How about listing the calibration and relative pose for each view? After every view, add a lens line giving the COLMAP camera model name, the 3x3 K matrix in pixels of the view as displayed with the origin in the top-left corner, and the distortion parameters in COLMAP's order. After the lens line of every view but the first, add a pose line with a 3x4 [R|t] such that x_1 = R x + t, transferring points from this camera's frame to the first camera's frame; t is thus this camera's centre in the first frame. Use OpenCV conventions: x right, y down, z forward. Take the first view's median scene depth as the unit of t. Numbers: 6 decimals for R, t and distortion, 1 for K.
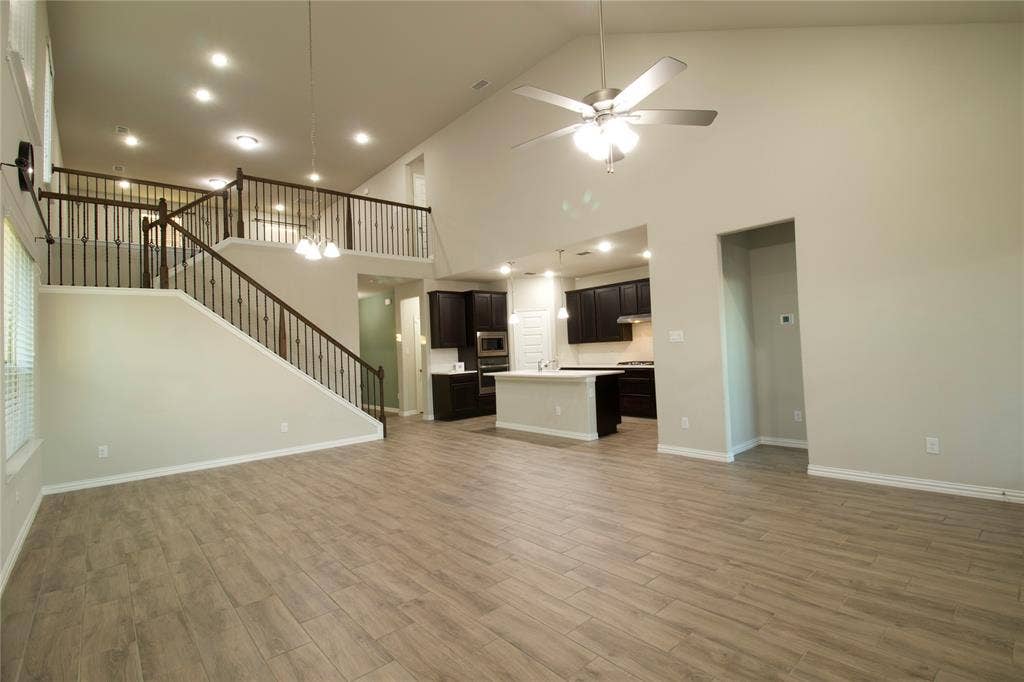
lens RADIAL K [[477.3, 0, 530.4], [0, 477.3, 334.6], [0, 0, 1]] dist [-0.001631, -0.000603]
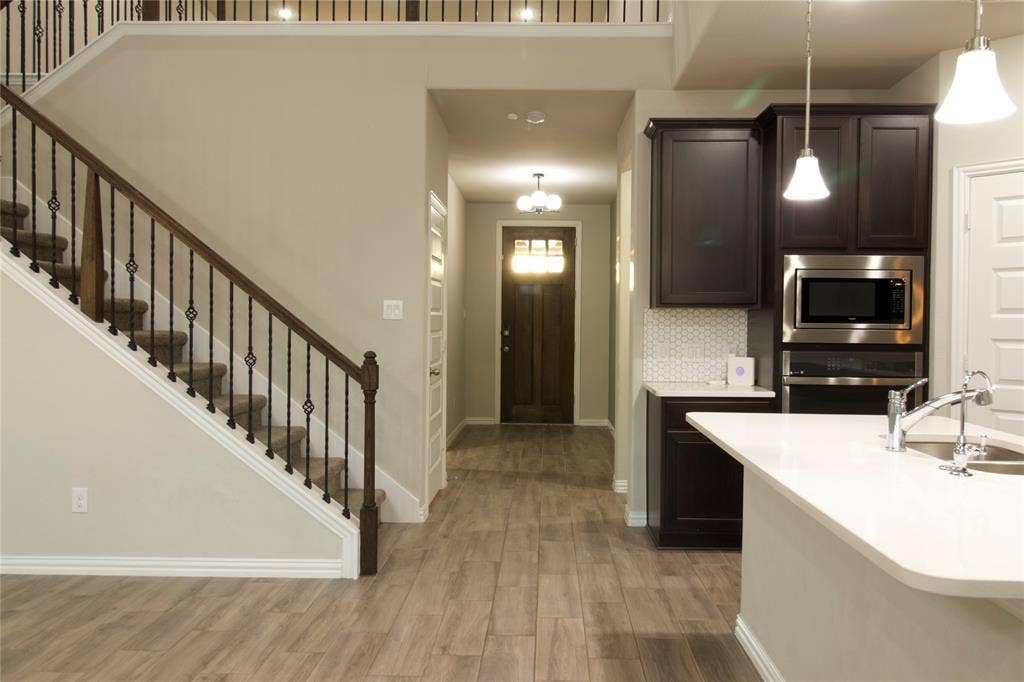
lens RADIAL K [[800.6, 0, 512.0], [0, 800.6, 341.0], [0, 0, 1]] dist [0.018254, 0.000888]
pose [[0.713308, 0.062126, -0.698092, 0.130097], [-0.014862, 0.997180, 0.073558, 0.018380], [0.700693, -0.042095, 0.712220, 0.692749]]
